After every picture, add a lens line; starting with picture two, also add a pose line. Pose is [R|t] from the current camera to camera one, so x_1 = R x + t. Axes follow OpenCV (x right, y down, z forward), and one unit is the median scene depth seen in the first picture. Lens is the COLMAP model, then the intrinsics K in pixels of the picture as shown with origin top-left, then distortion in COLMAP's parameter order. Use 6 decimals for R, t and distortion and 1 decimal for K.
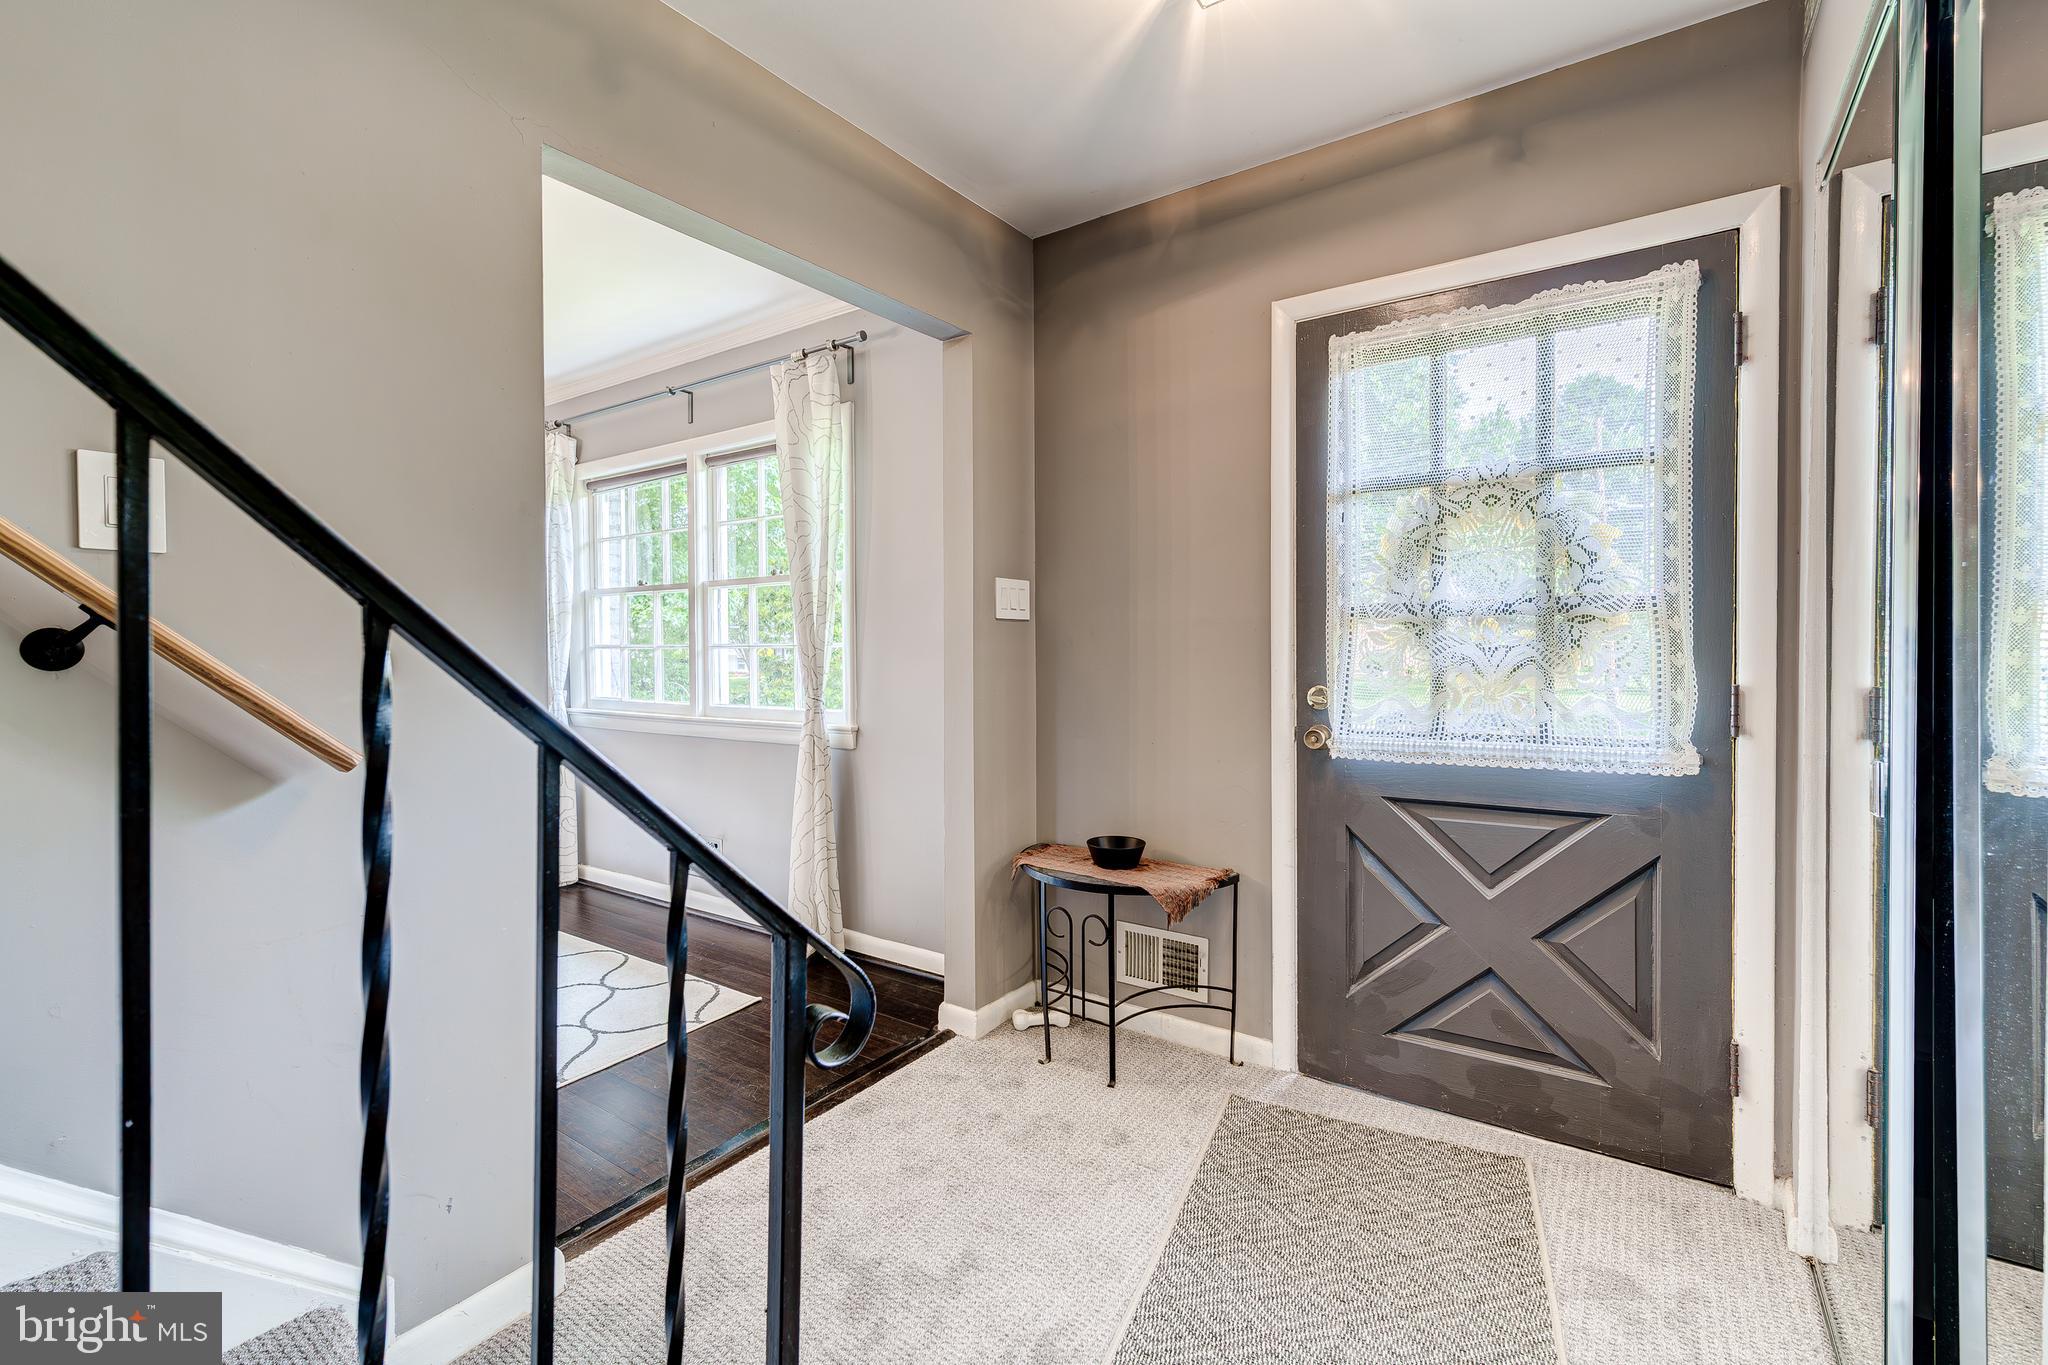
lens RADIAL K [[890.3, 0, 1009.2], [0, 890.3, 650.3], [0, 0, 1]] dist [0.001452, 0.000041]
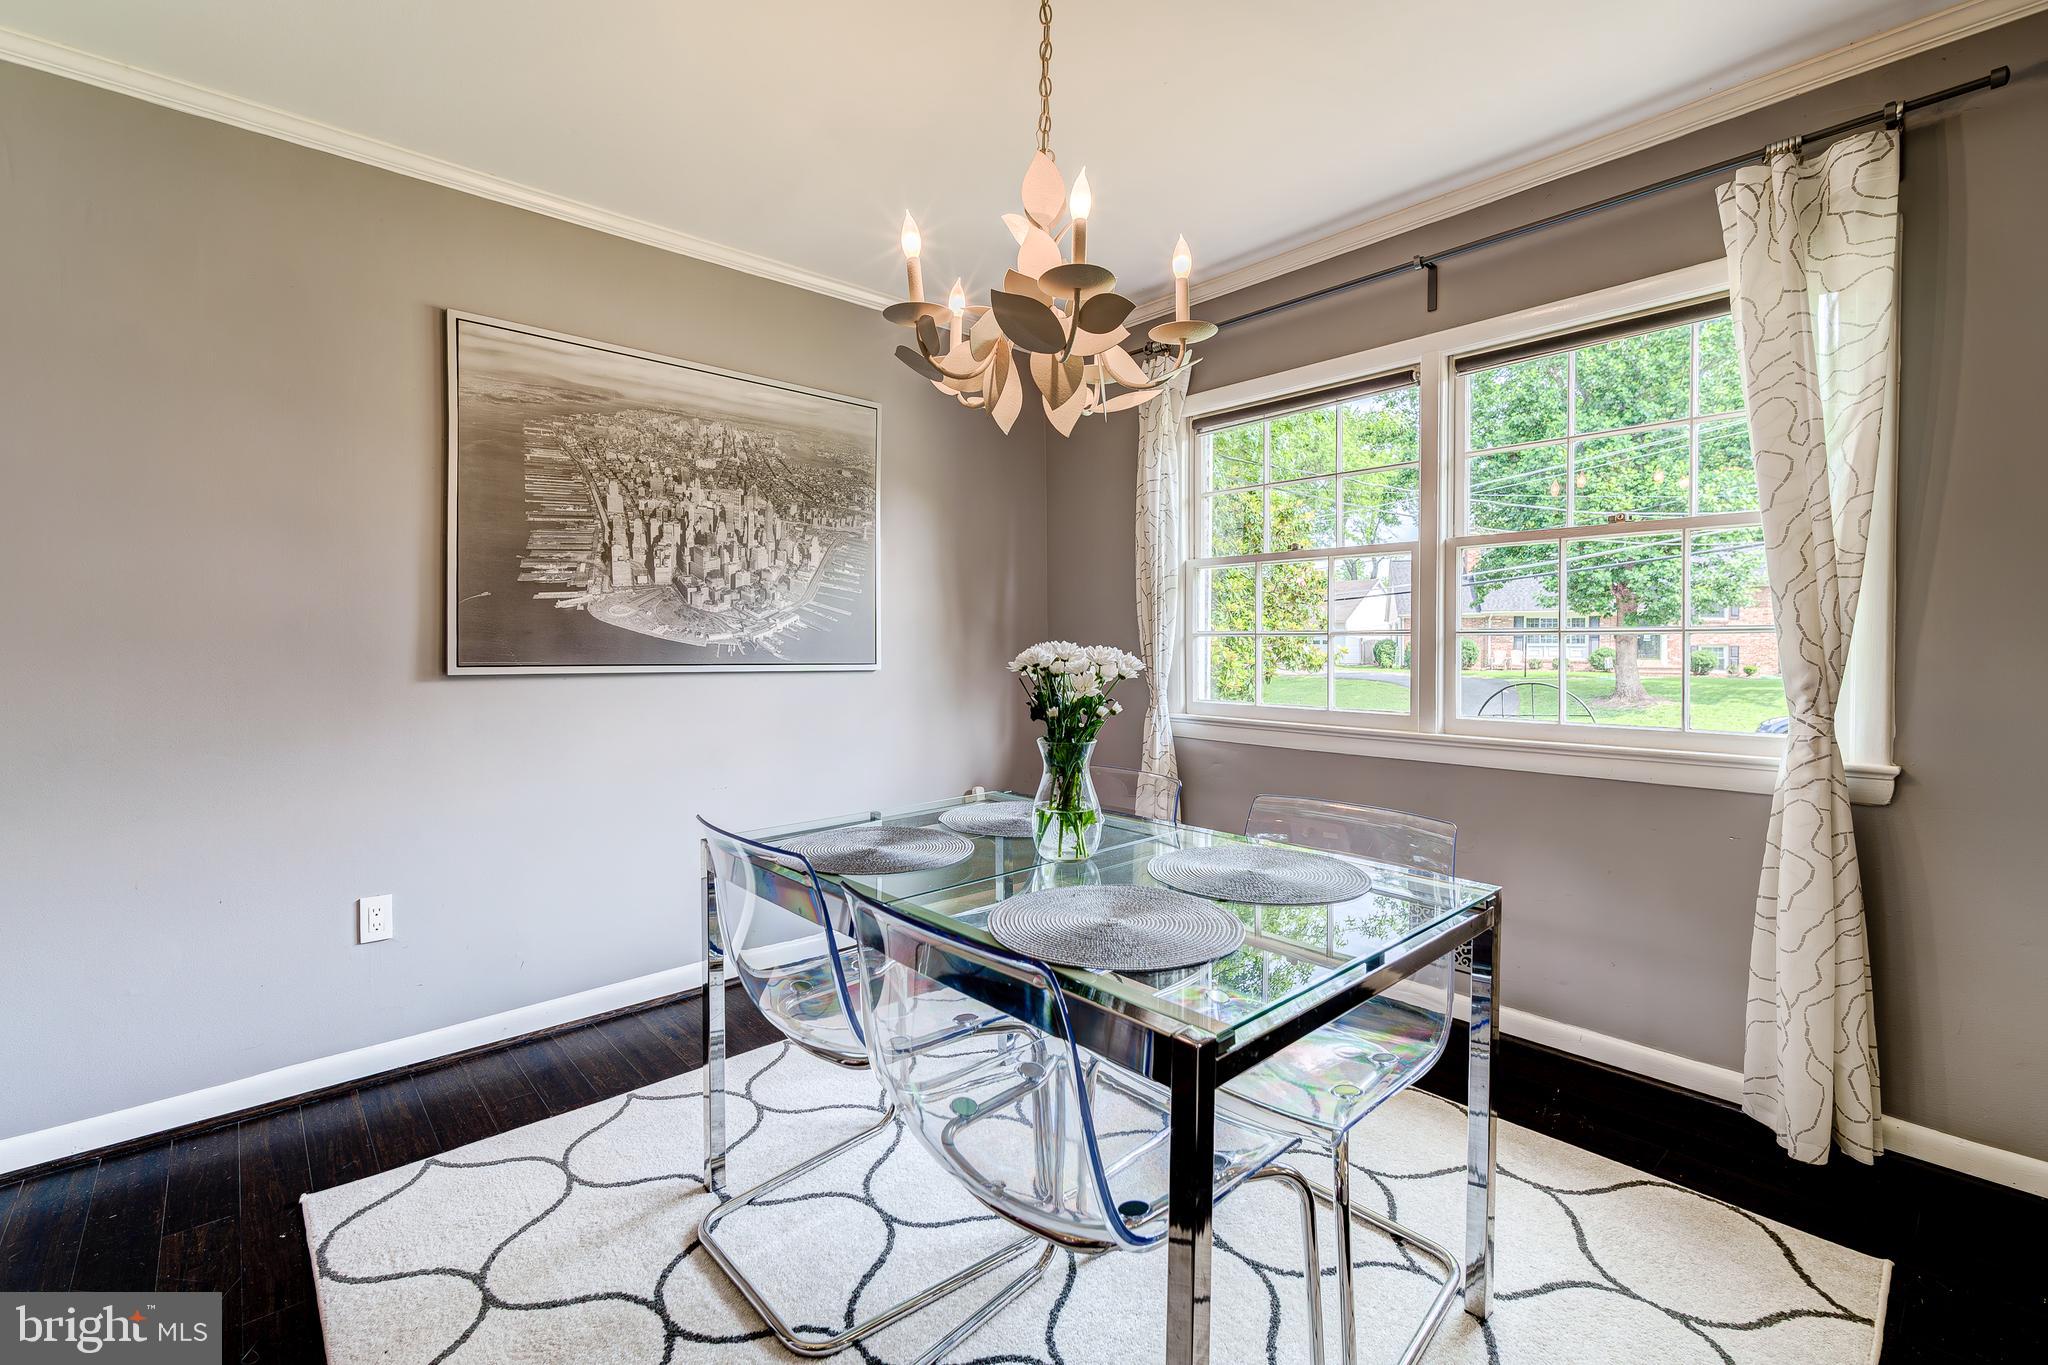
lens RADIAL K [[890.3, 0, 1009.2], [0, 890.3, 650.3], [0, 0, 1]] dist [0.001452, 0.000041]
pose [[0.970906, 0.010840, -0.239215, -0.590679], [-0.010435, 0.999941, 0.002961, 0.012697], [0.239233, -0.000378, 0.970962, 0.289135]]
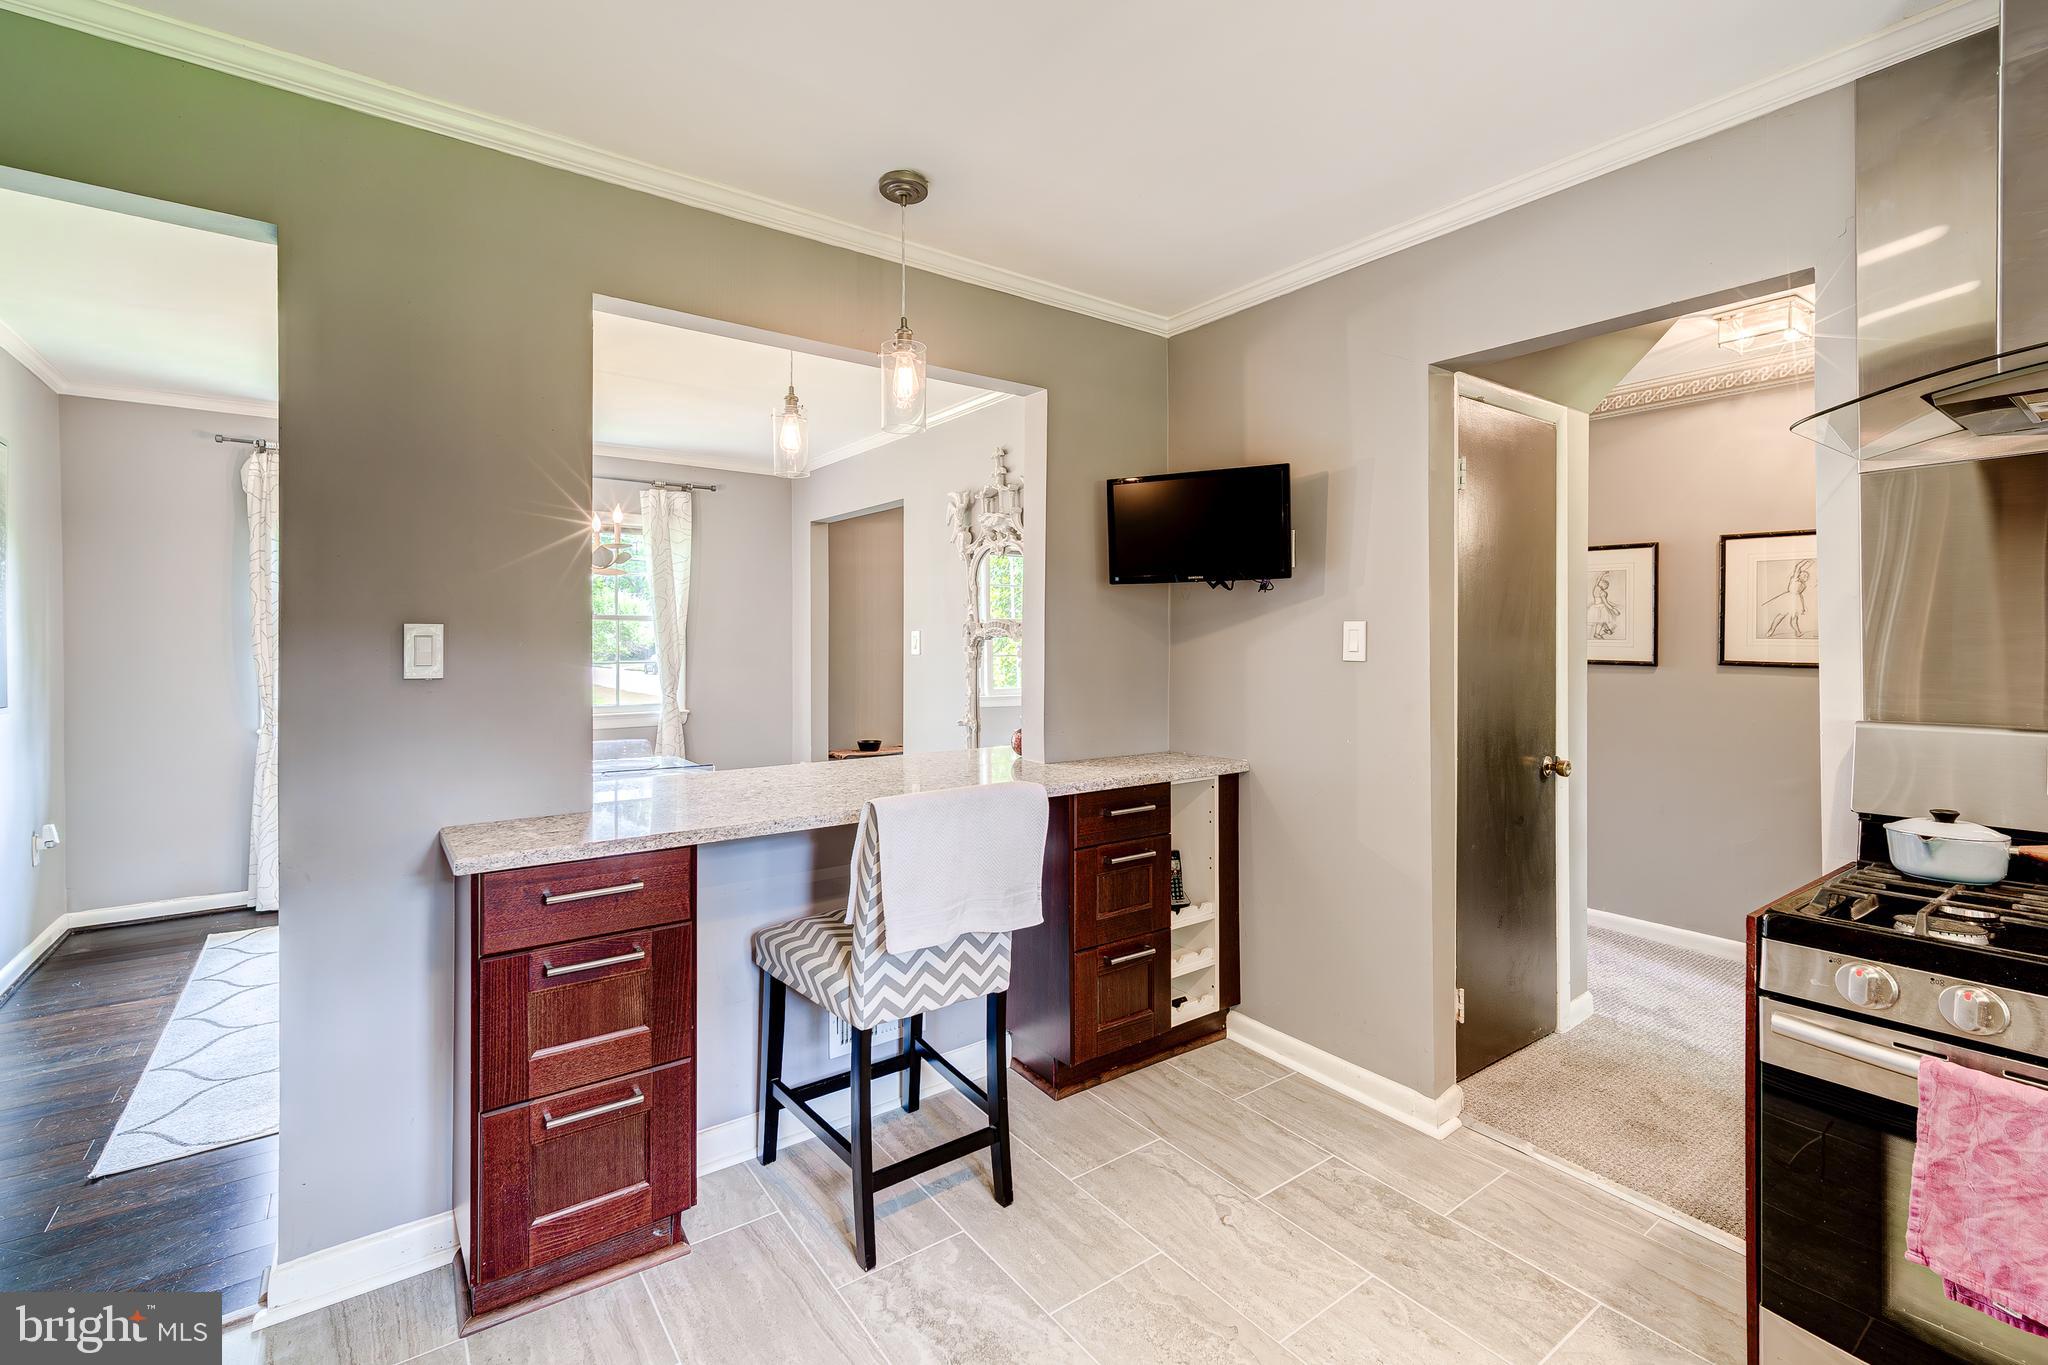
lens RADIAL K [[890.3, 0, 1009.2], [0, 890.3, 650.3], [0, 0, 1]] dist [0.001452, 0.000041]
pose [[0.332691, 0.001258, 0.943035, -1.539440], [0.003316, 0.999991, -0.002504, -0.022547], [-0.943030, 0.003960, 0.332684, -0.132065]]
